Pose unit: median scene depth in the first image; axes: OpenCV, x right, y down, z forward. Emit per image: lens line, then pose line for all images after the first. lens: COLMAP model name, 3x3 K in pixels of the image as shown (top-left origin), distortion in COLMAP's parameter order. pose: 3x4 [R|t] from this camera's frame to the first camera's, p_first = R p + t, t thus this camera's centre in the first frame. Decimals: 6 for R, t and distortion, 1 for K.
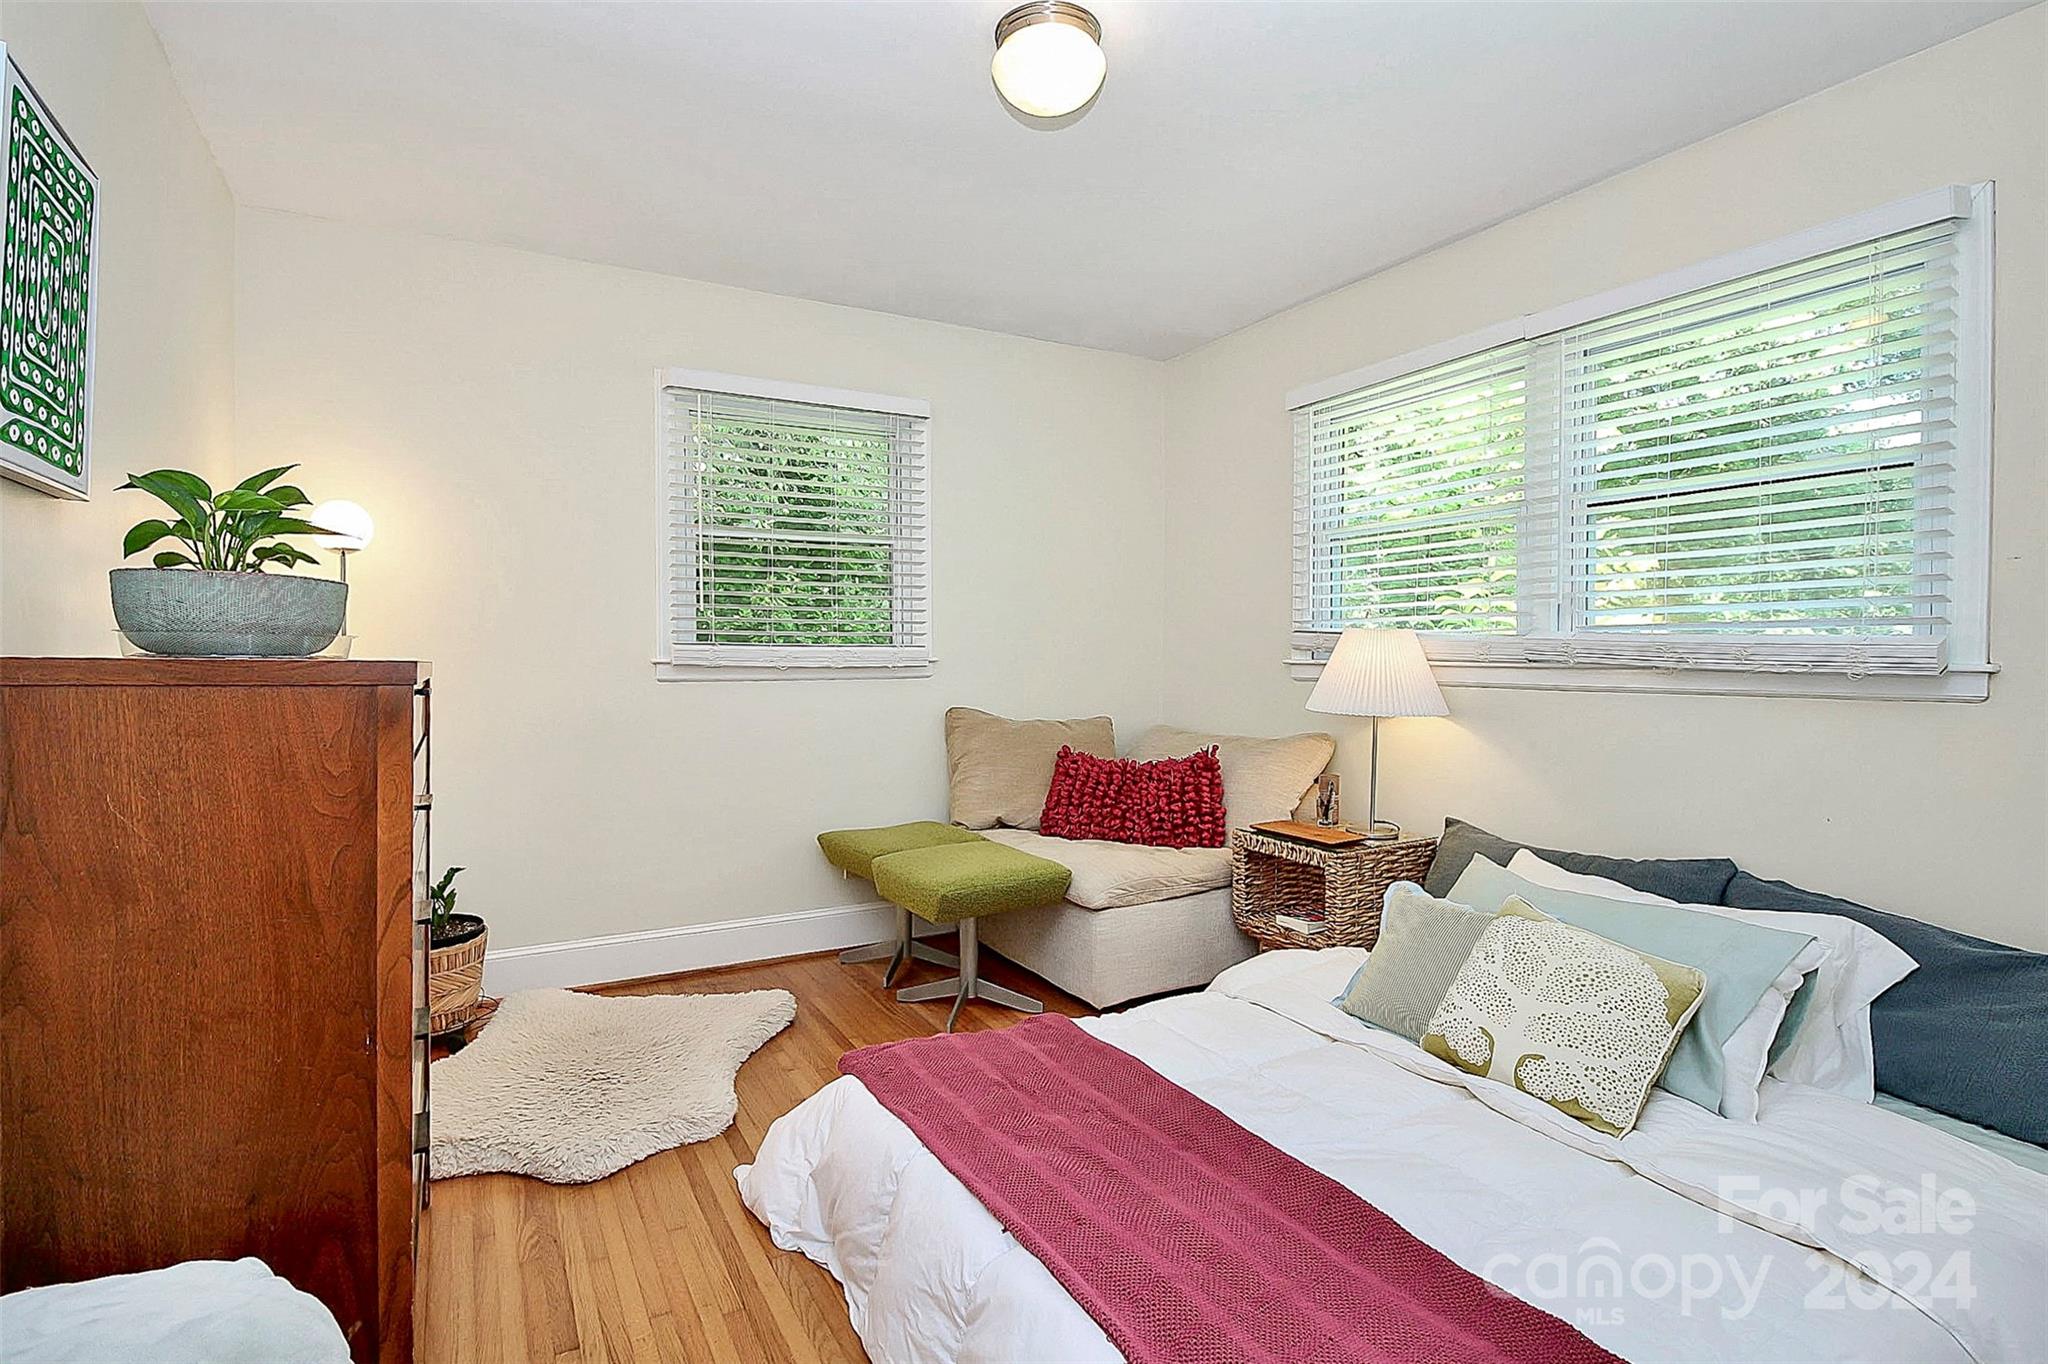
lens RADIAL K [[967.0, 0, 1047.3], [0, 967.0, 665.1], [0, 0, 1]] dist [-0.000339, -0.008475]
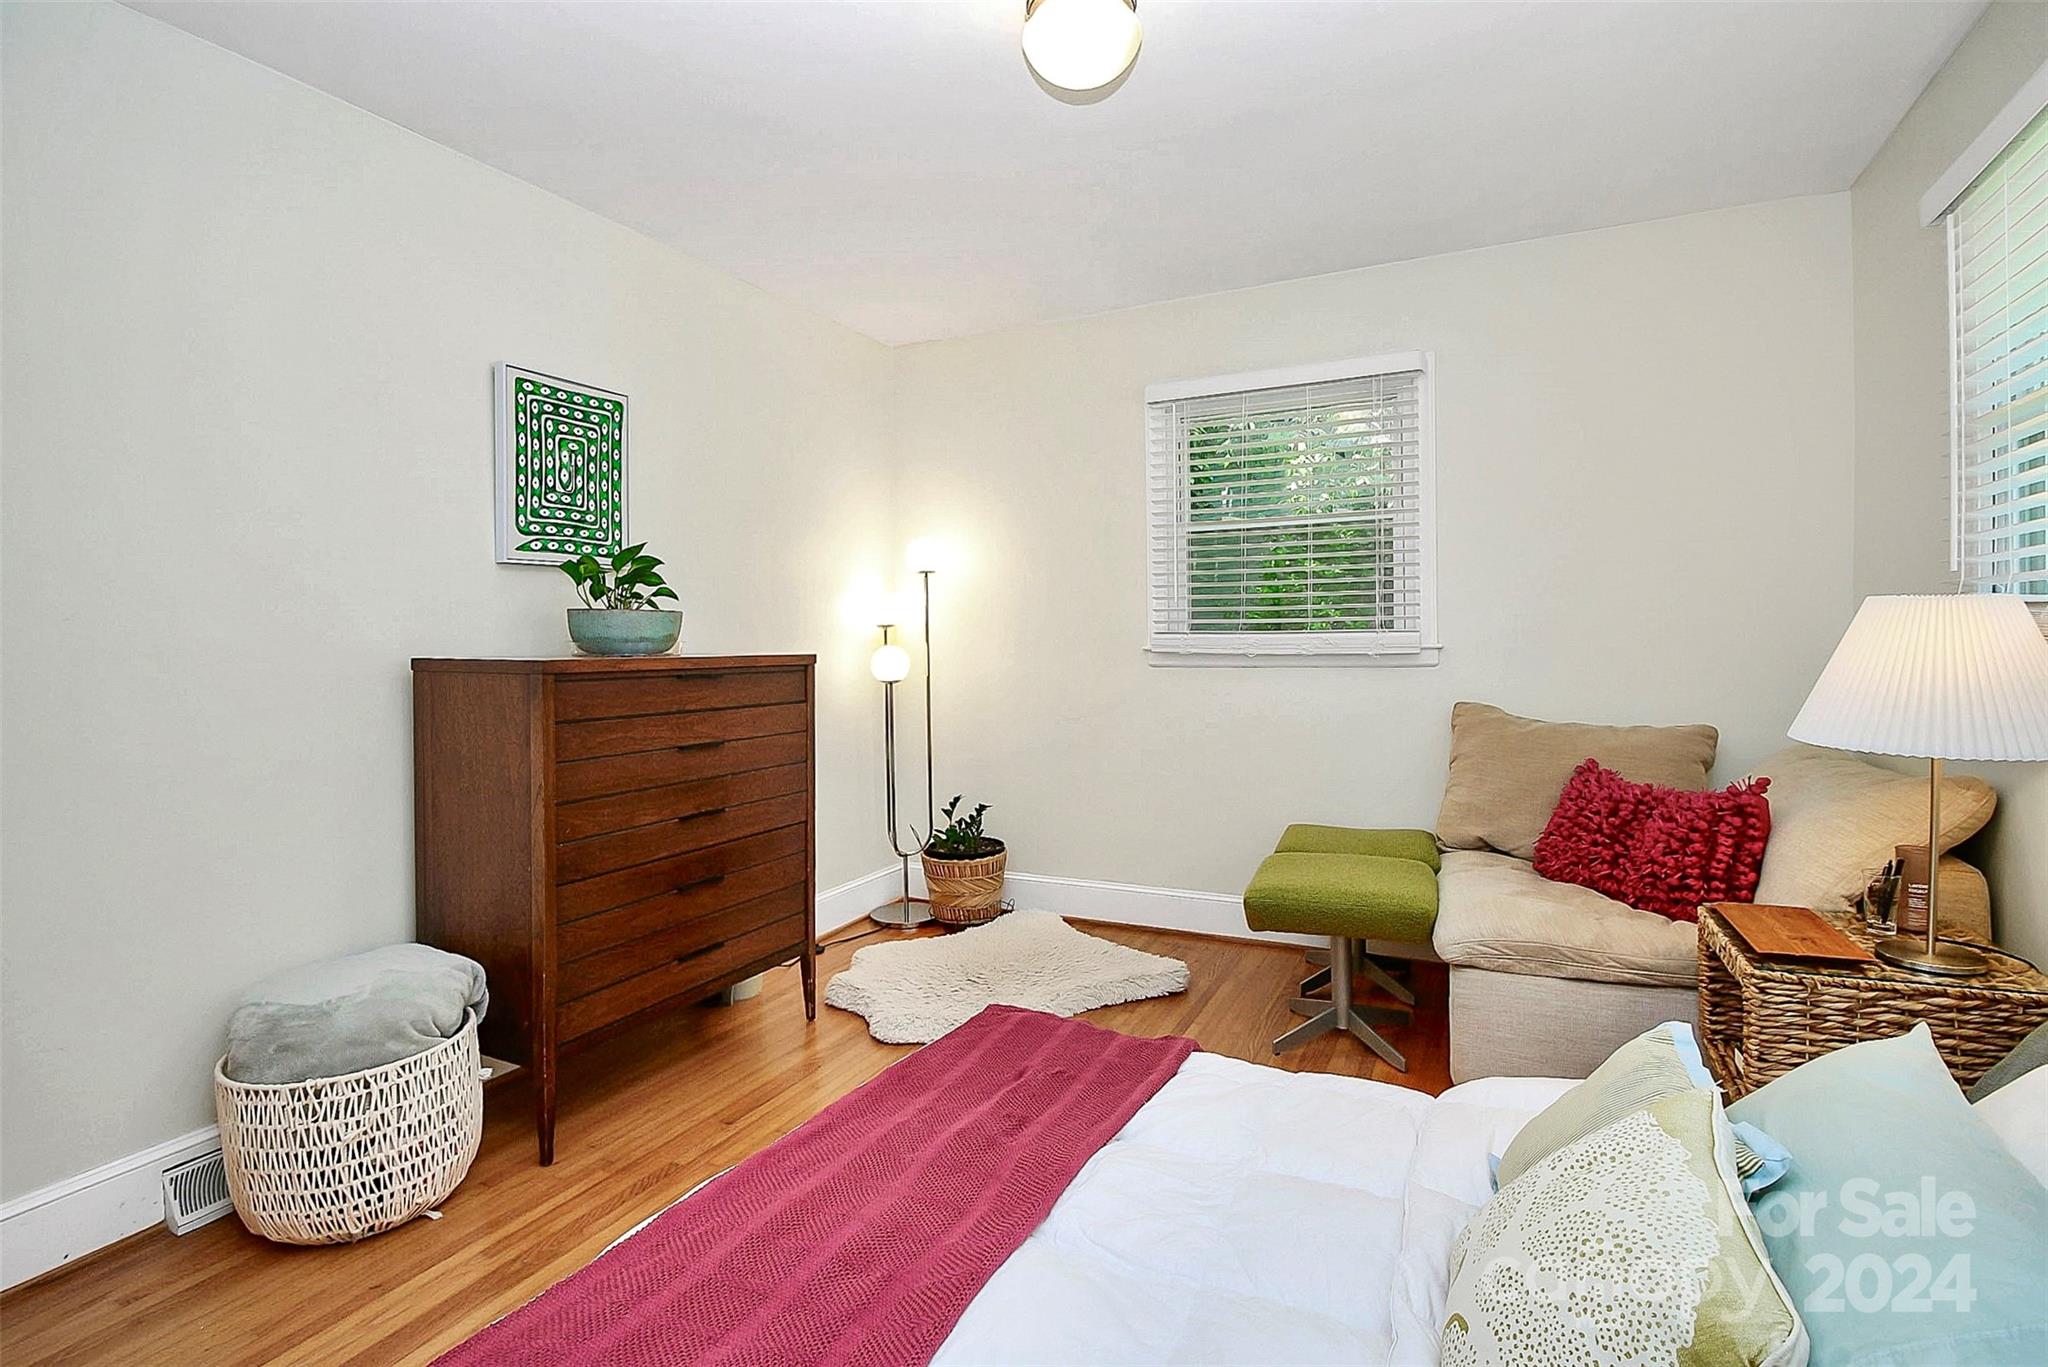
lens RADIAL K [[967.0, 0, 1047.3], [0, 967.0, 666.6], [0, 0, 1]] dist [-0.000339, -0.008475]
pose [[0.587518, 0.016175, -0.809050, 0.430947], [0.004099, 0.999728, 0.022964, -0.010072], [0.809201, -0.016808, 0.587291, 0.233601]]
